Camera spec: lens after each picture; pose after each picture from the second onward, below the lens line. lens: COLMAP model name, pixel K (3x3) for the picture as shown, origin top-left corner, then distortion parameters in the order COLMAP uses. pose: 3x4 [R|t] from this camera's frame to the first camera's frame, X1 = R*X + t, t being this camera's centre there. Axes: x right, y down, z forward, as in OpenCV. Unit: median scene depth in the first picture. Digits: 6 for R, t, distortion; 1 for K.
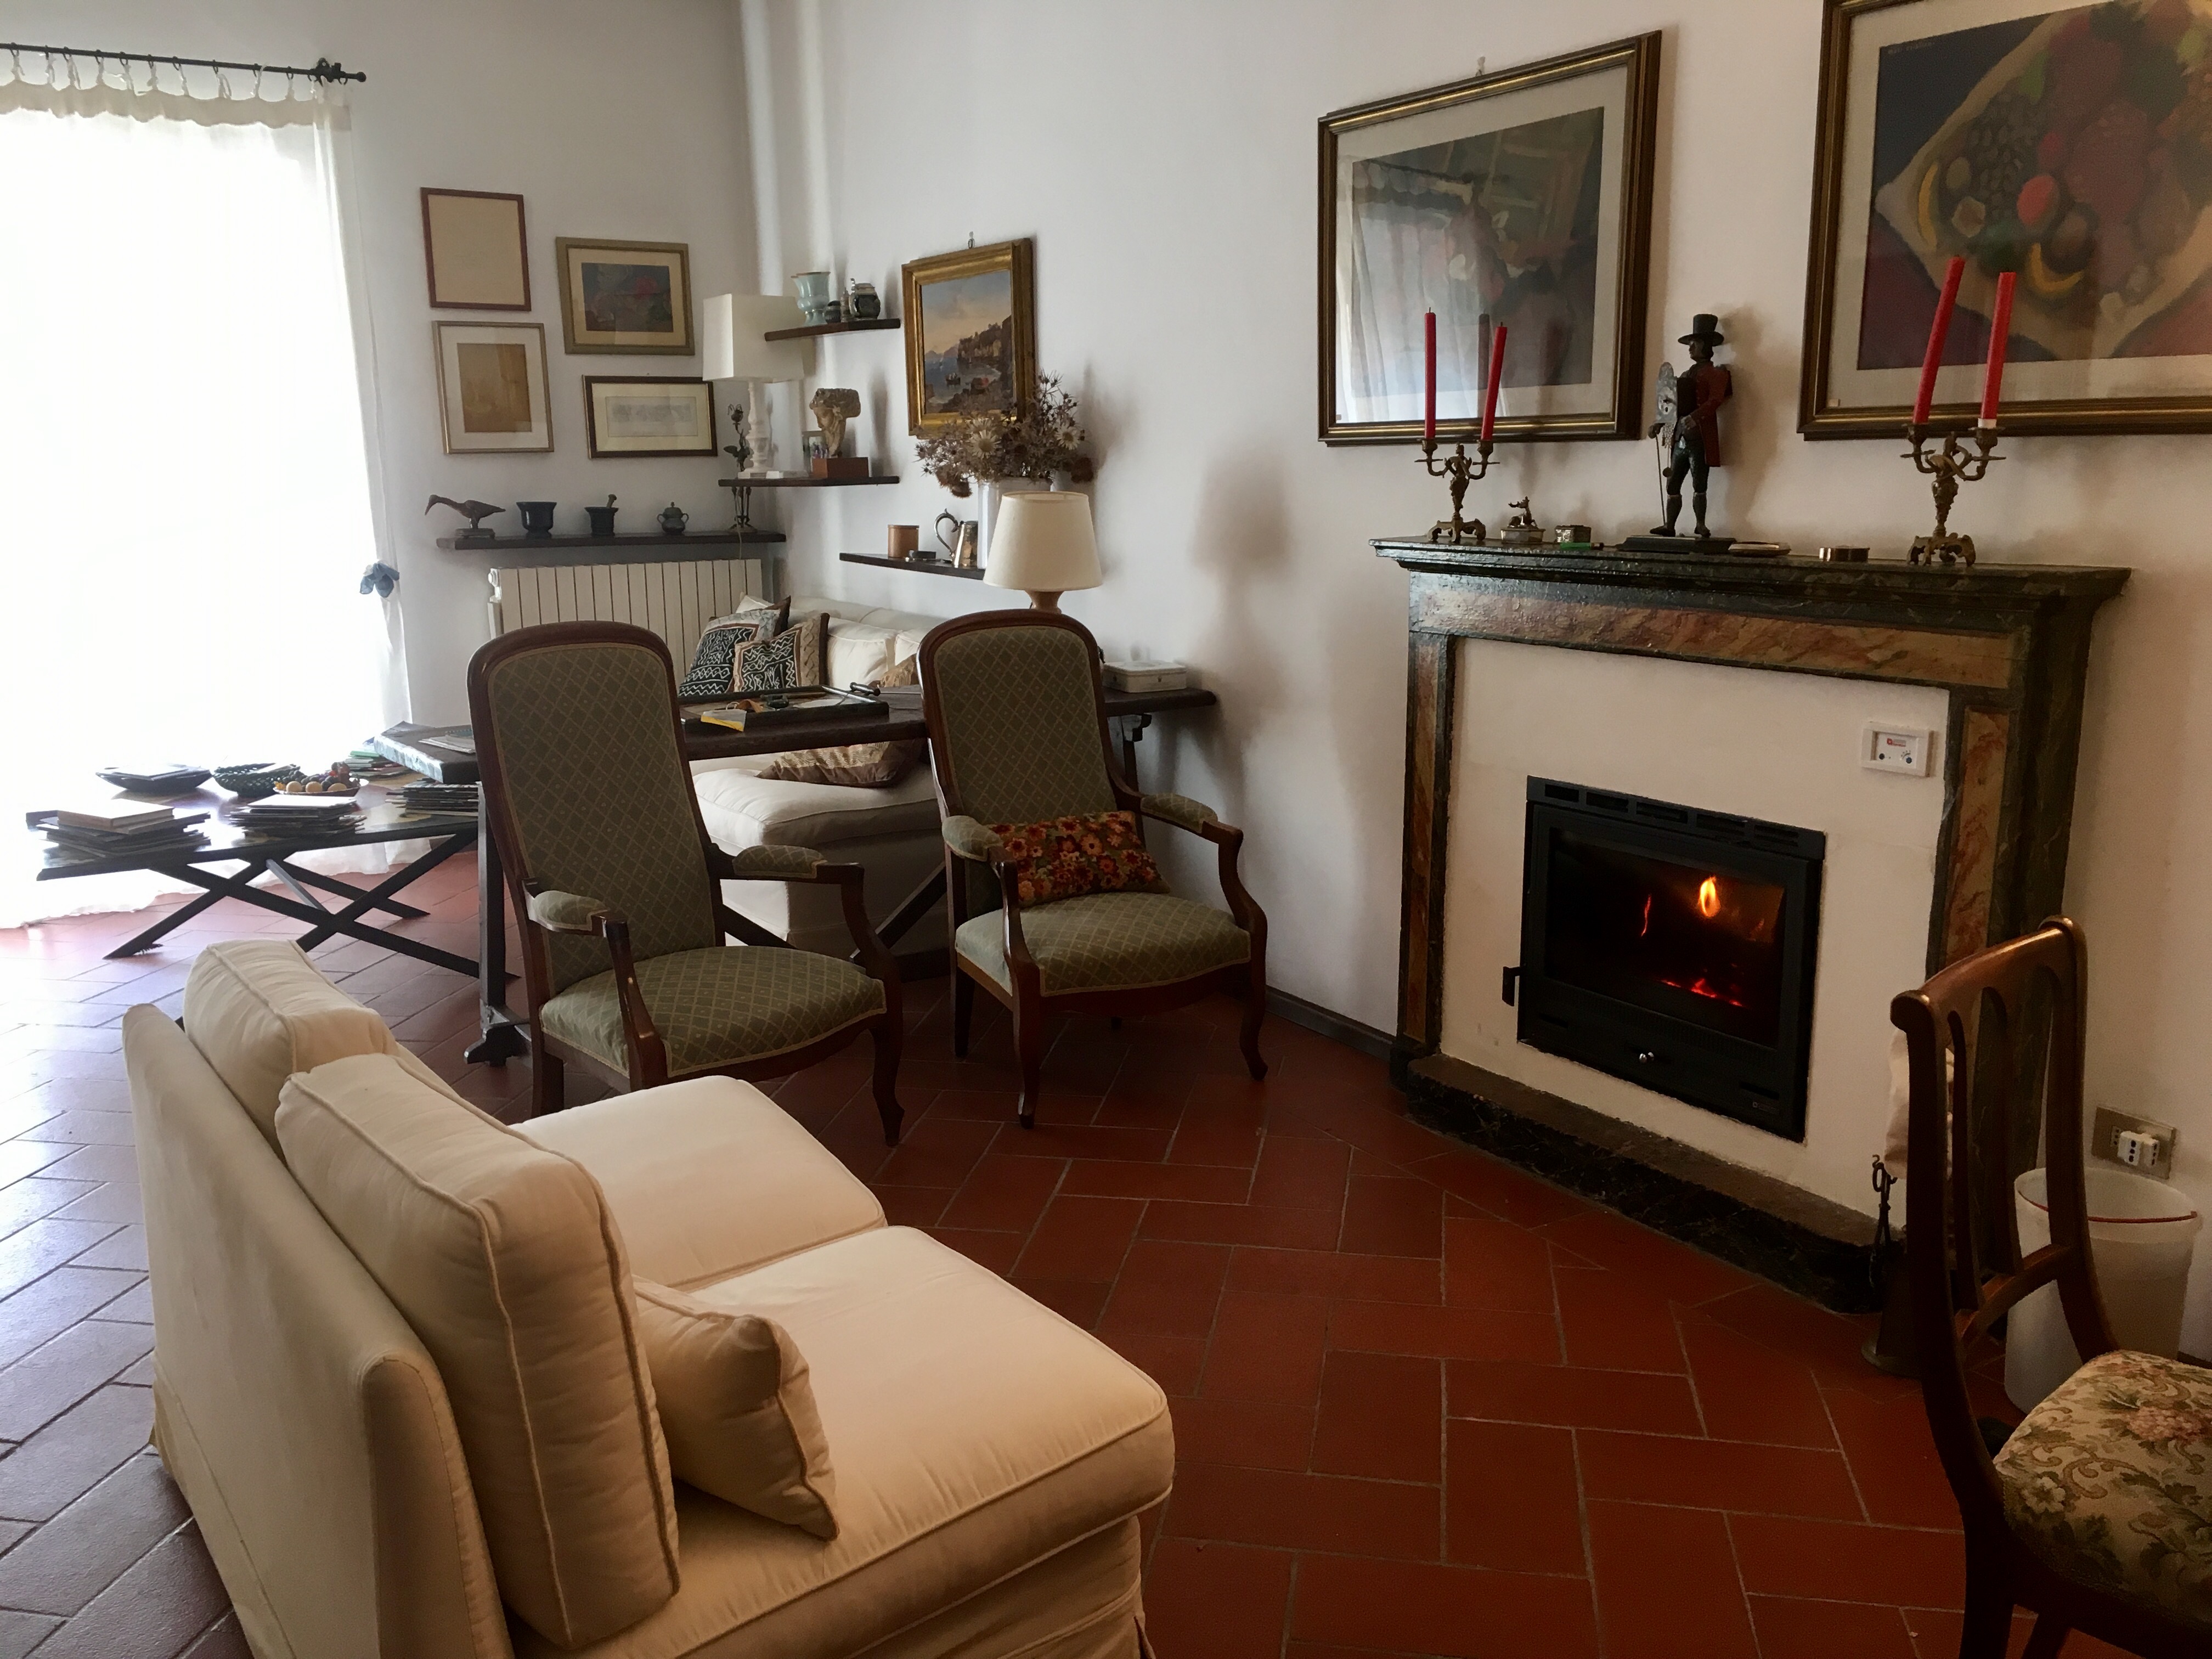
lens RADIAL K [[1772.3, 0, 1106.0], [0, 1772.3, 829.5], [0, 0, 1]] dist [0.033750, -0.074693]
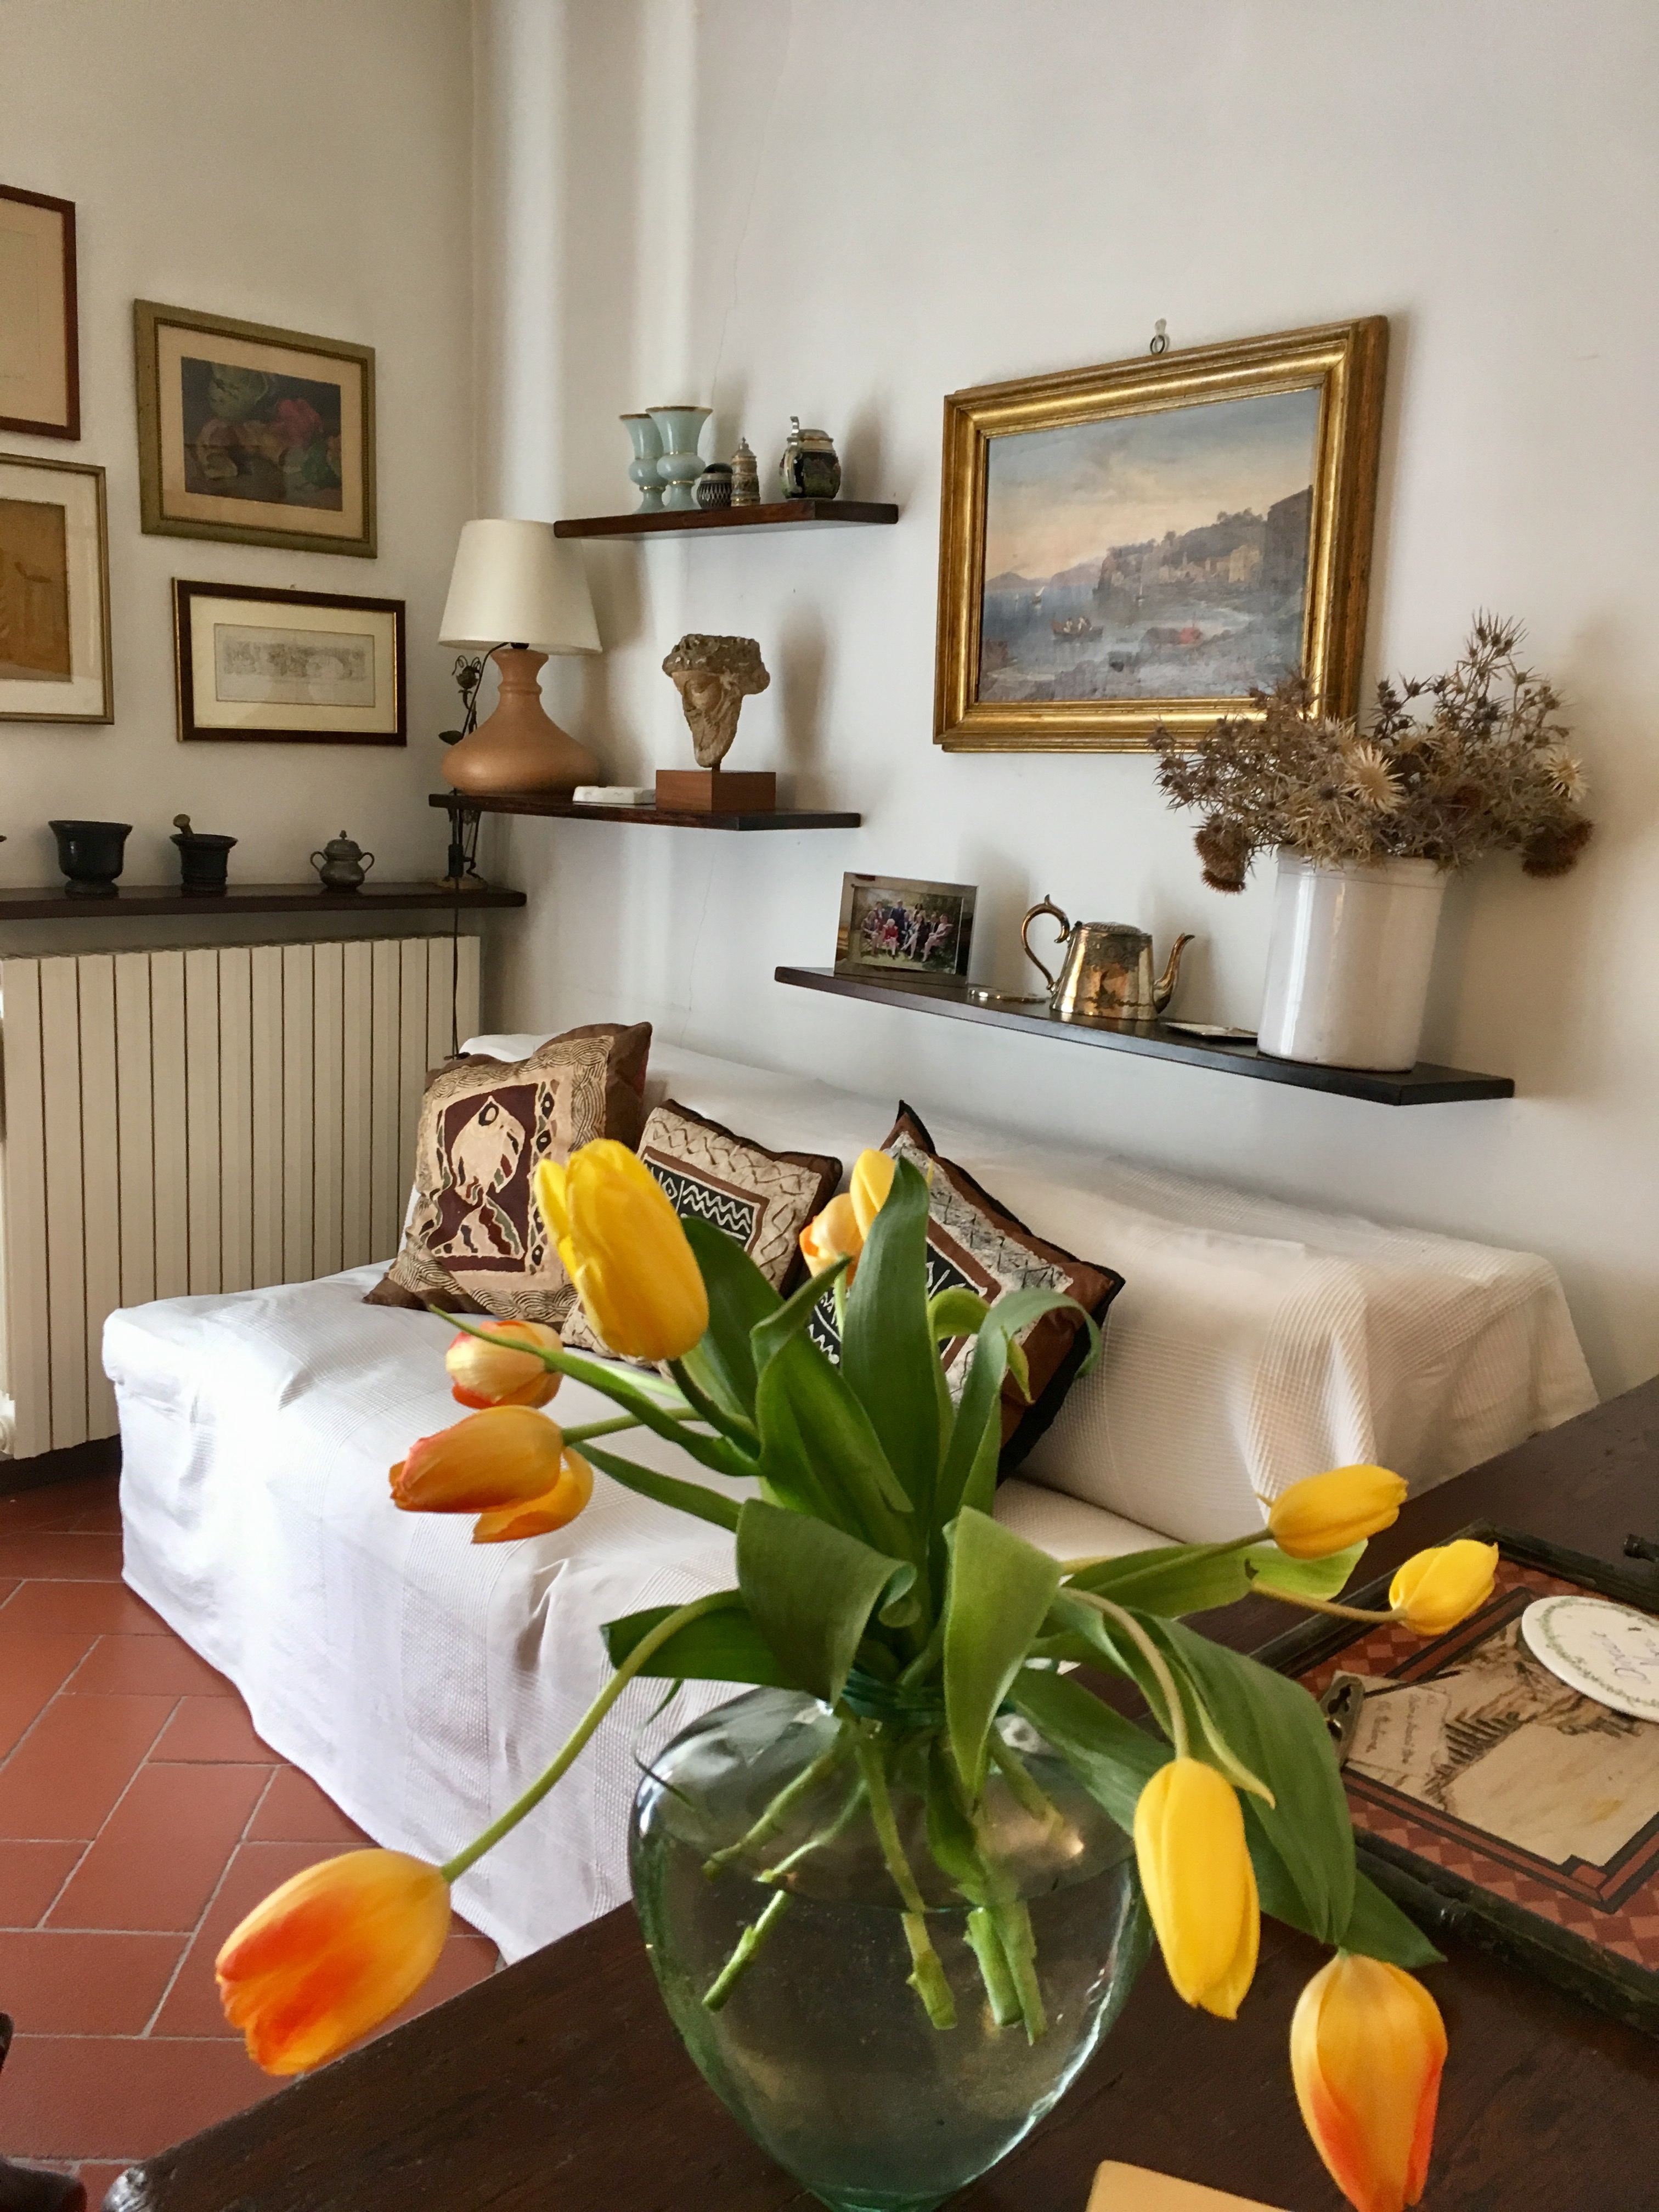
lens RADIAL K [[1772.3, 0, 829.5], [0, 1772.3, 1106.0], [0, 0, 1]] dist [0.033750, -0.074693]
pose [[0.980644, 0.012905, 0.195374, -0.212505], [-0.011912, 0.999909, -0.006254, -0.104998], [-0.195437, 0.003805, 0.980709, 0.472803]]
